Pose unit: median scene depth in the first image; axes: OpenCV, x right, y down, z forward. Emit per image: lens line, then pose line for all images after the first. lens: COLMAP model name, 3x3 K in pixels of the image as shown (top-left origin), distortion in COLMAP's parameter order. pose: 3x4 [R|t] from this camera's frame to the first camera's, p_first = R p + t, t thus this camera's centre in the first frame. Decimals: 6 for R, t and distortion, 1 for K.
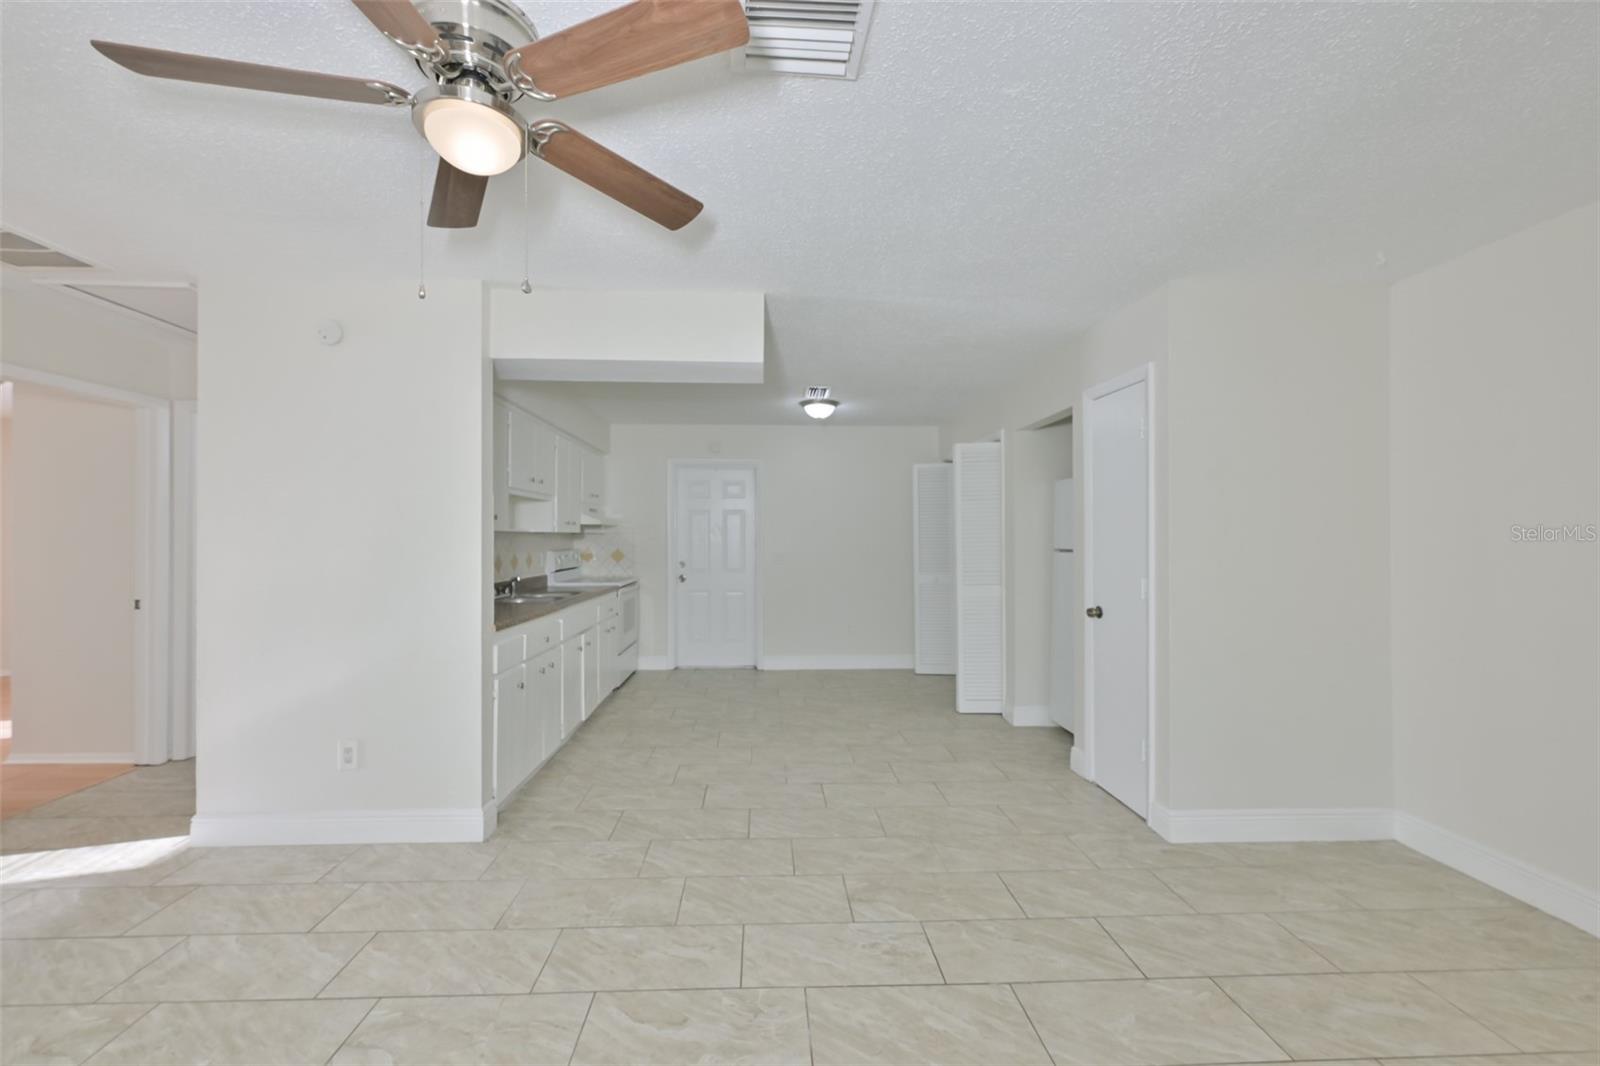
lens RADIAL K [[639.3, 0, 795.1], [0, 639.3, 548.3], [0, 0, 1]] dist [-0.000944, -0.000468]
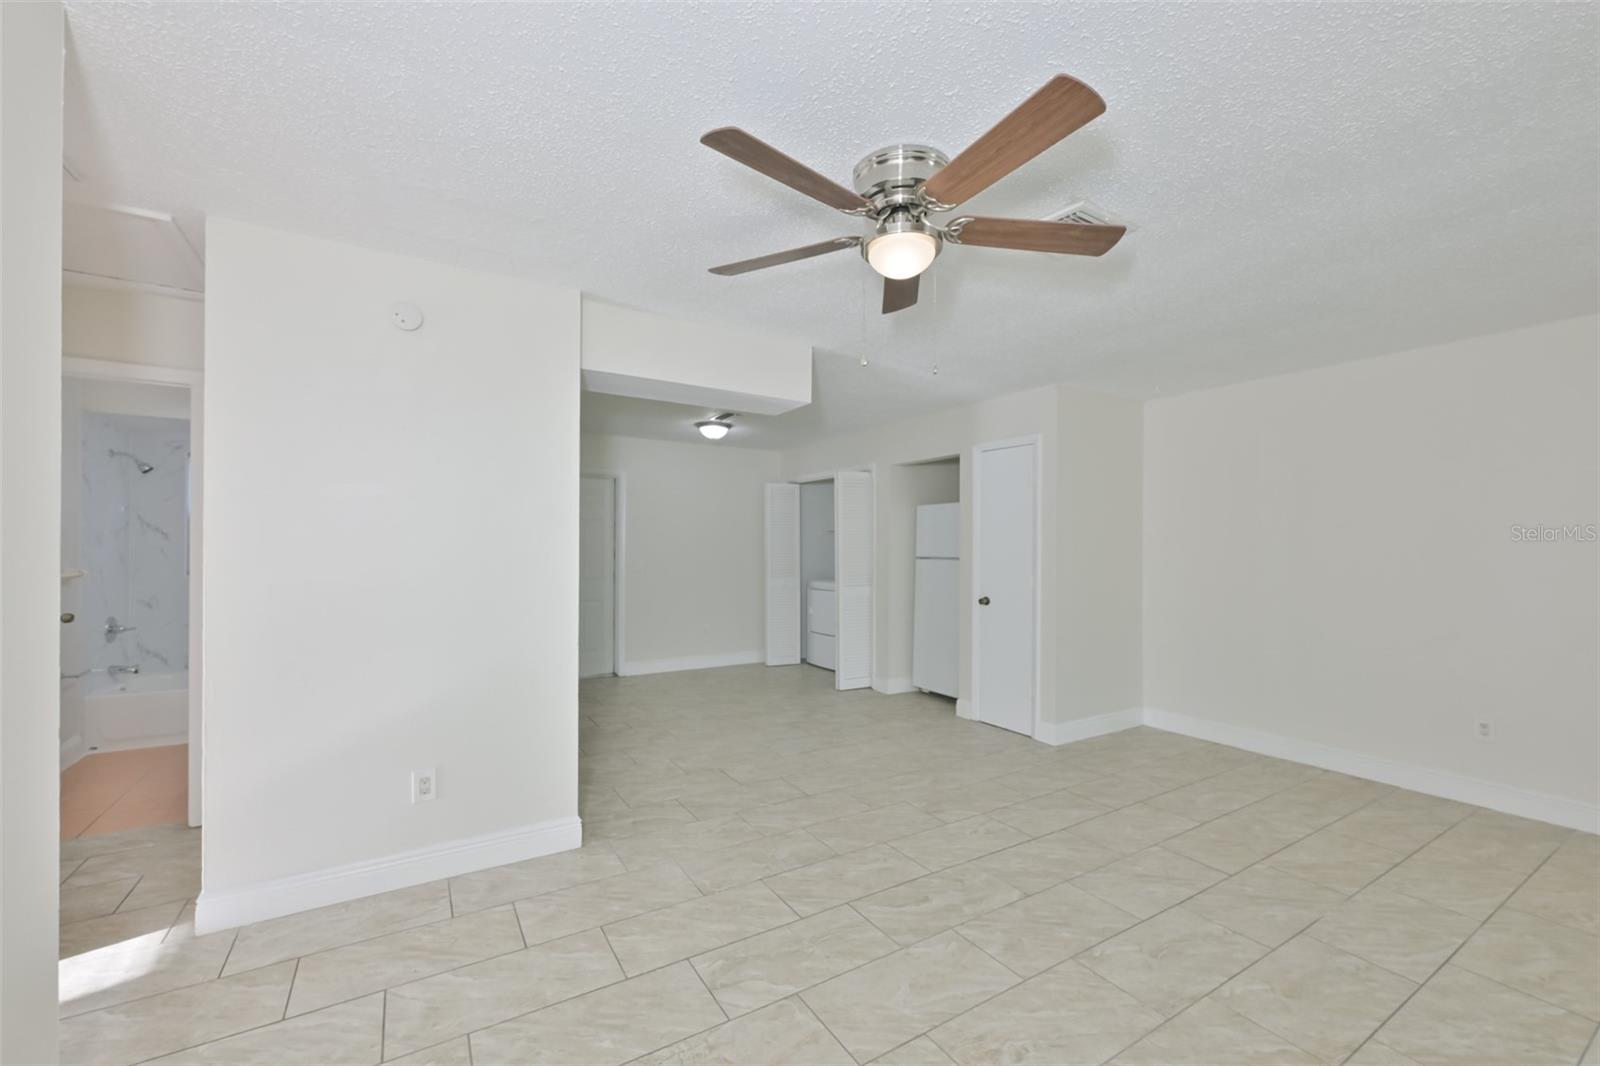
lens RADIAL K [[639.3, 0, 809.7], [0, 639.3, 518.3], [0, 0, 1]] dist [-0.000944, -0.000468]
pose [[0.871812, 0.026034, 0.489148, -0.688731], [0.006147, 0.997927, -0.064069, 0.016633], [-0.489801, 0.058863, 0.869845, -0.065068]]
